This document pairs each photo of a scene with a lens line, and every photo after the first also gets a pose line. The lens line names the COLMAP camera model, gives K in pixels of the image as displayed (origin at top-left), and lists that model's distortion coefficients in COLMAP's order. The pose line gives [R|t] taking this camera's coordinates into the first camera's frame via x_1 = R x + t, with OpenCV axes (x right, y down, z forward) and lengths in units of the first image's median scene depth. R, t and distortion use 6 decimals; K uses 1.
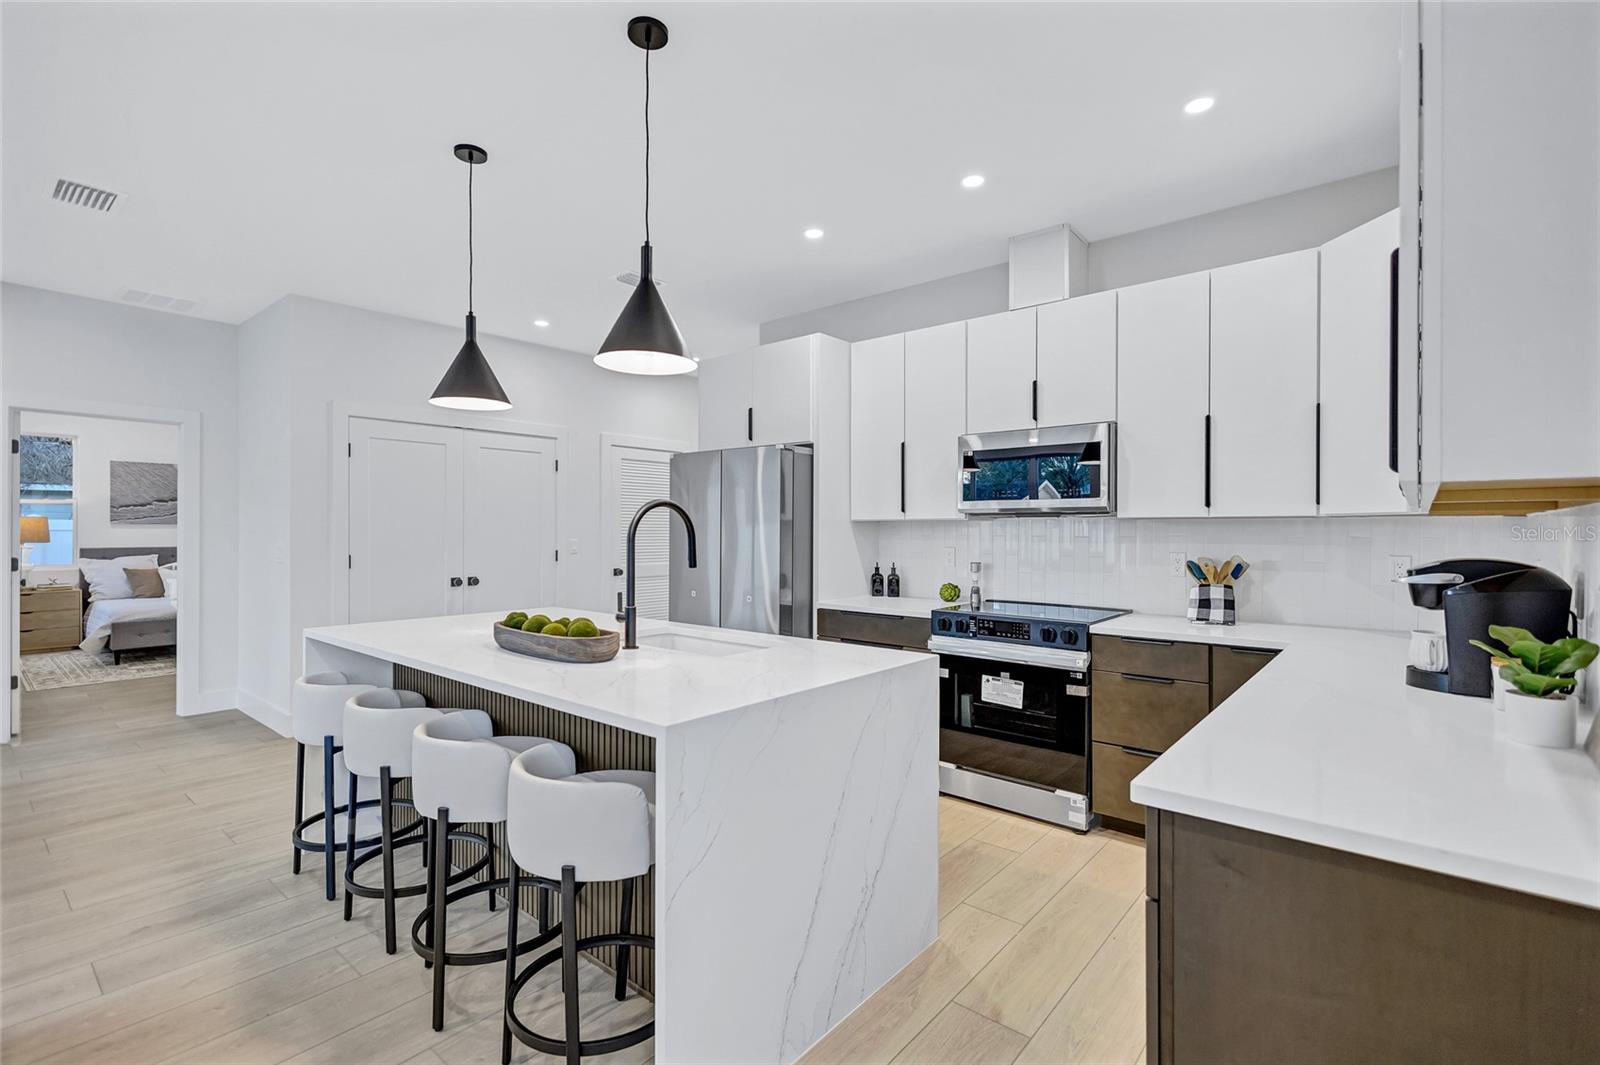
lens RADIAL K [[730.1, 0, 798.4], [0, 730.1, 530.9], [0, 0, 1]] dist [0.010870, -0.004049]
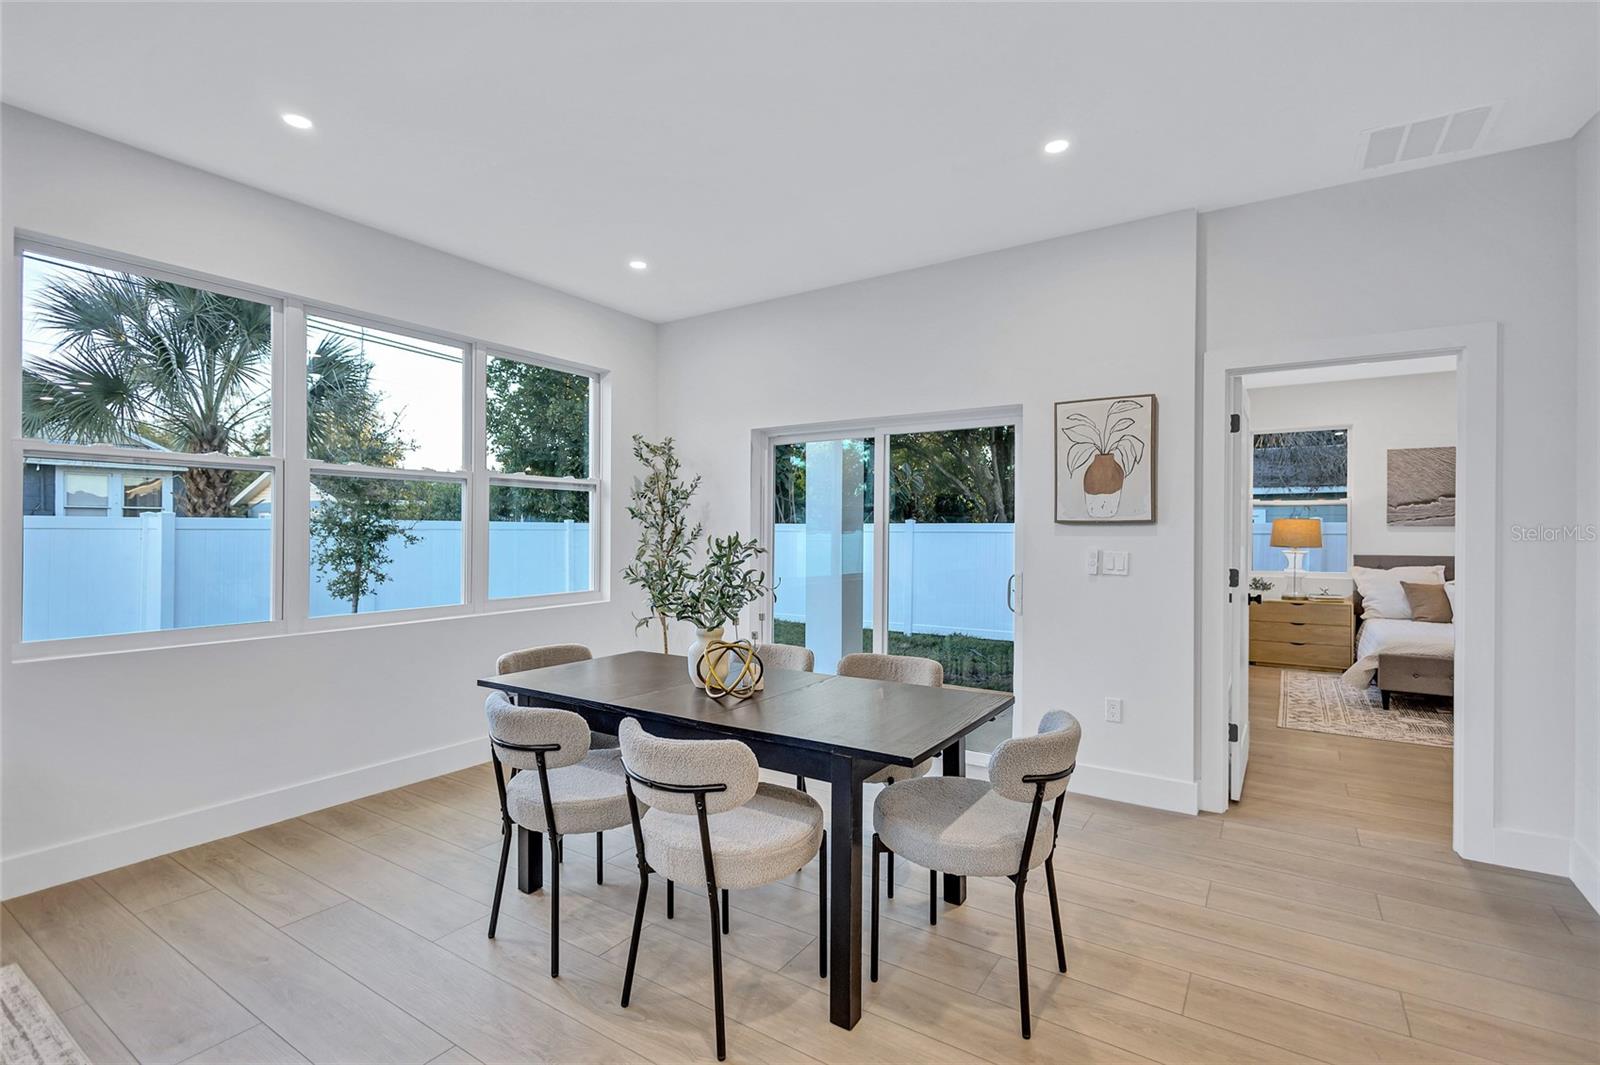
lens RADIAL K [[736.3, 0, 794.1], [0, 736.3, 533.5], [0, 0, 1]] dist [0.002998, 0.000238]
pose [[0.116662, 0.001762, -0.993170, -0.482815], [-0.004845, 0.999988, 0.001205, 0.002083], [0.993160, 0.004671, 0.116669, 0.609391]]
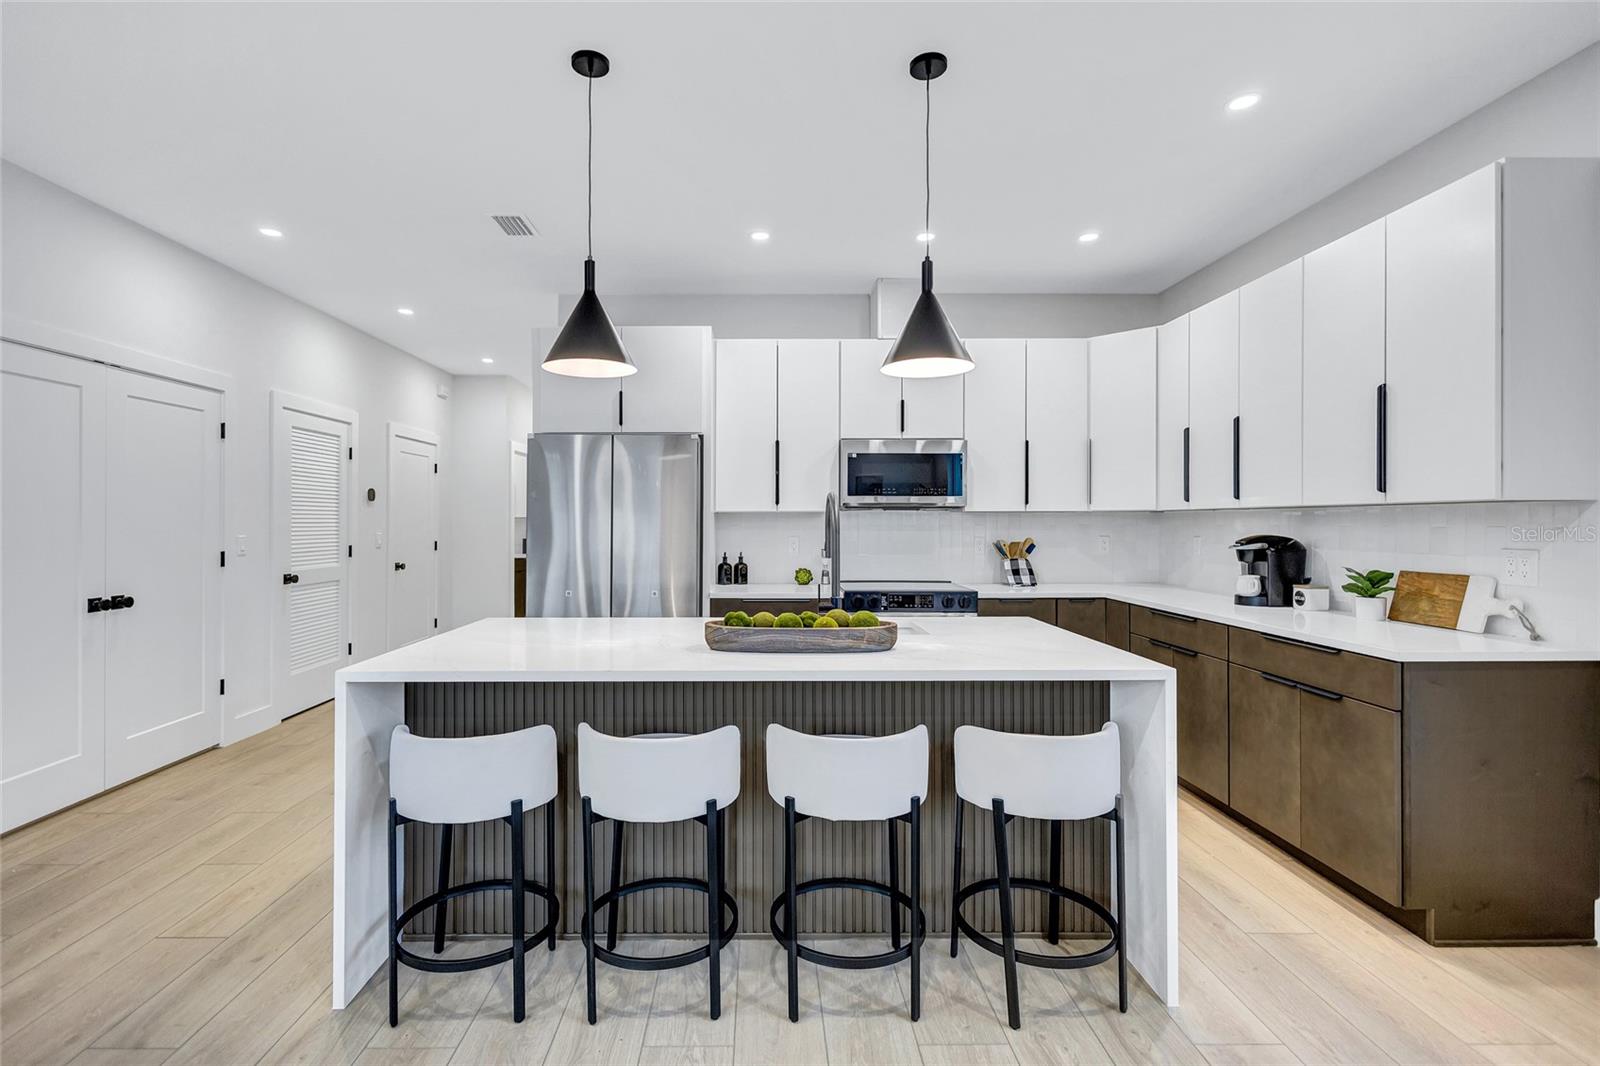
lens RADIAL K [[748.7, 0, 767.2], [0, 748.7, 517.0], [0, 0, 1]] dist [0.002725, -0.000187]
pose [[0.757894, 0.001796, 0.652376, -0.702920], [0.002865, 0.999977, -0.006082, -0.000274], [-0.652372, 0.006479, 0.757871, 0.199267]]
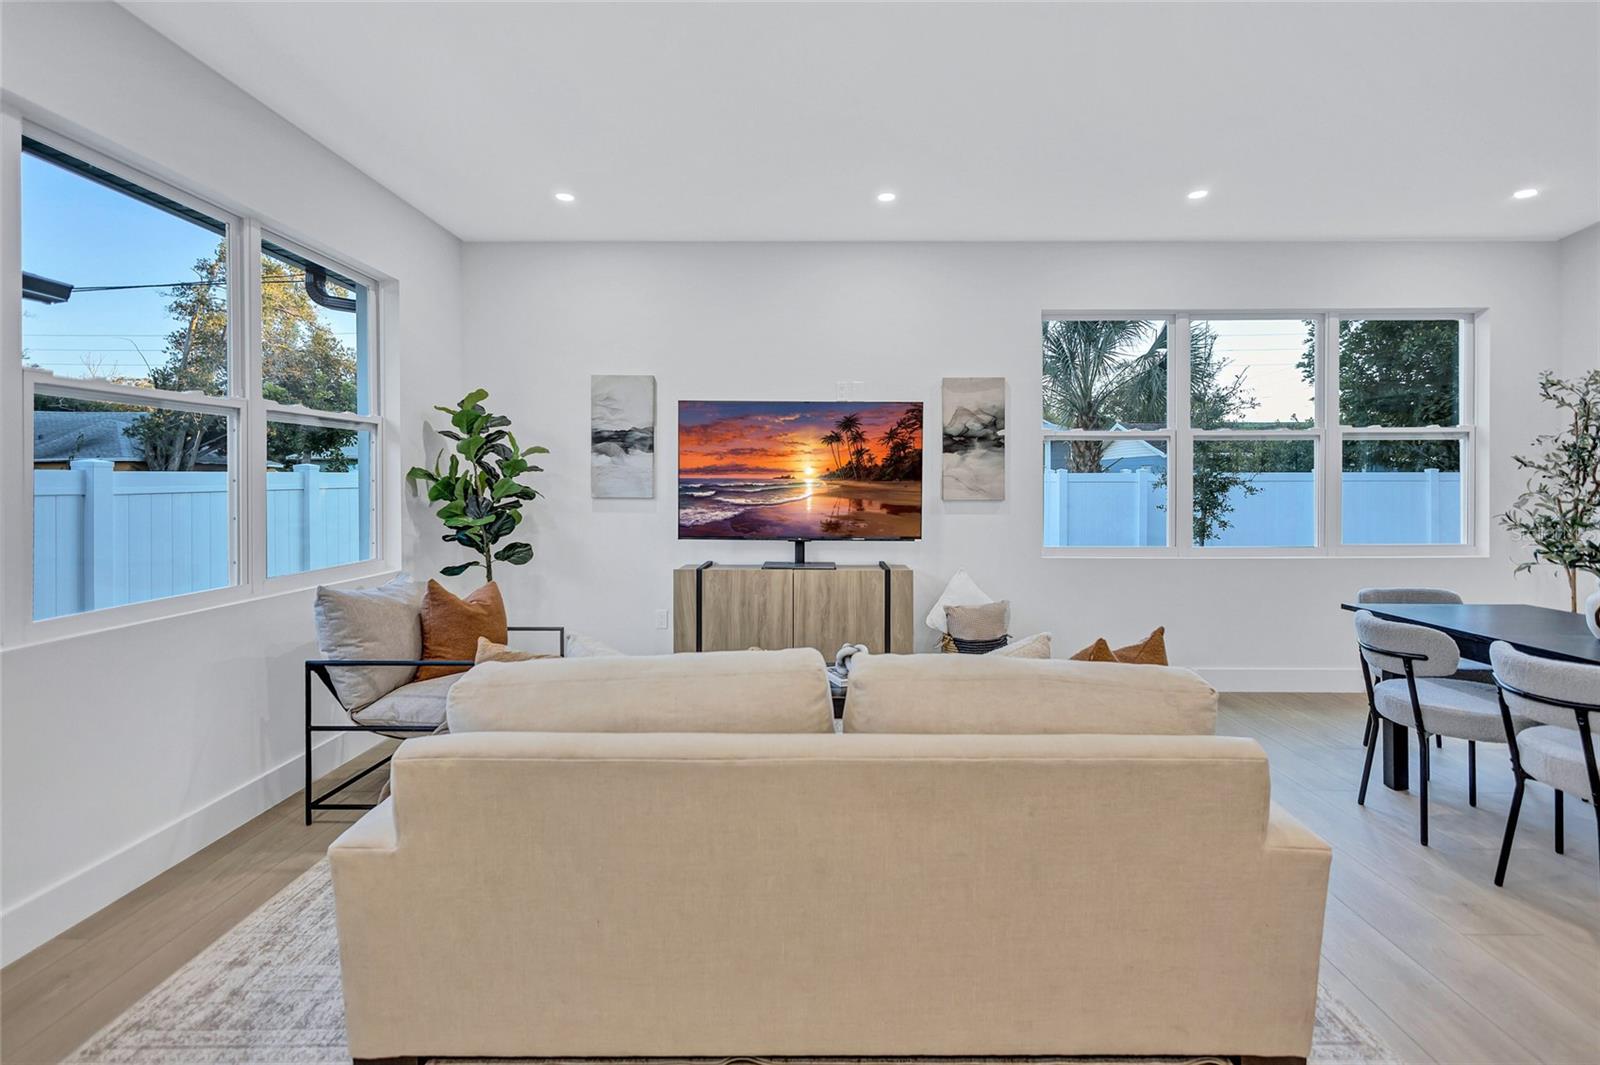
lens RADIAL K [[745.5, 0, 812.0], [0, 745.5, 482.4], [0, 0, 1]] dist [0.003754, -0.000079]
pose [[-0.765263, -0.000721, -0.643717, -0.149962], [-0.000689, 1.000000, -0.000300, 0.004060], [0.643717, 0.000214, -0.765263, 0.666290]]
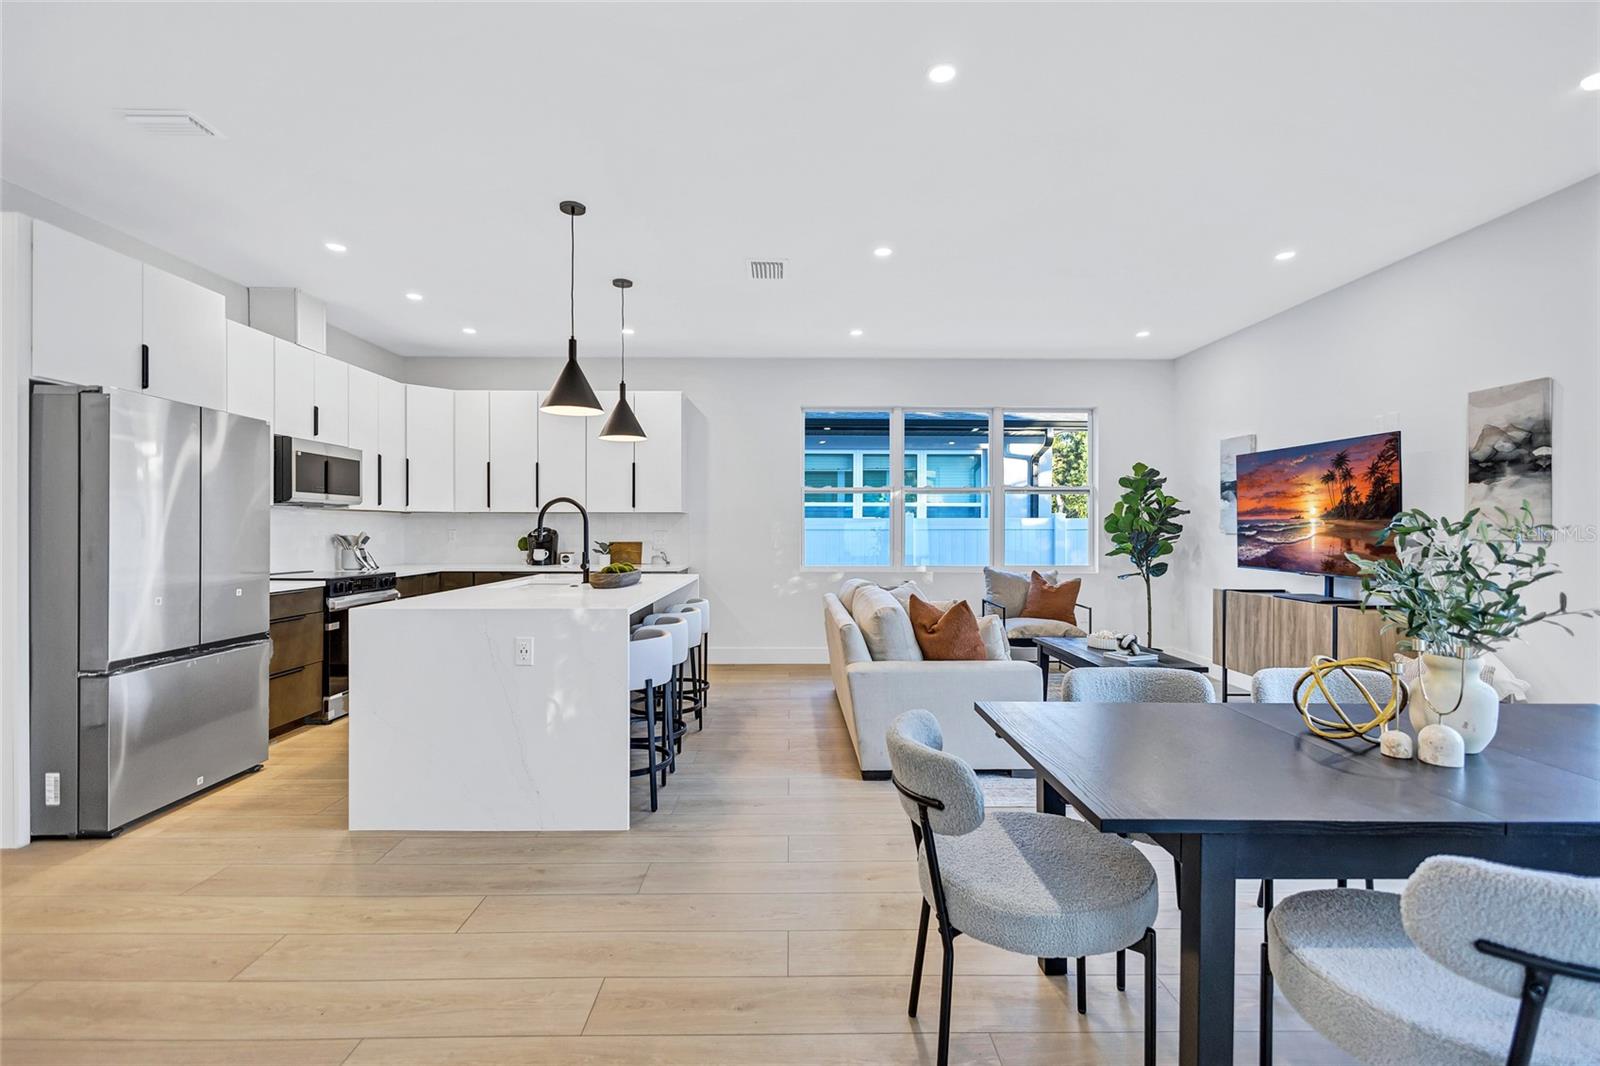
lens RADIAL K [[730.1, 0, 798.4], [0, 730.1, 531.4], [0, 0, 1]] dist [0.010870, -0.004049]
pose [[-0.654448, -0.005940, 0.756084, -1.358079], [-0.002162, 0.999980, 0.005985, 0.018213], [-0.756104, 0.002282, -0.654448, 1.268806]]
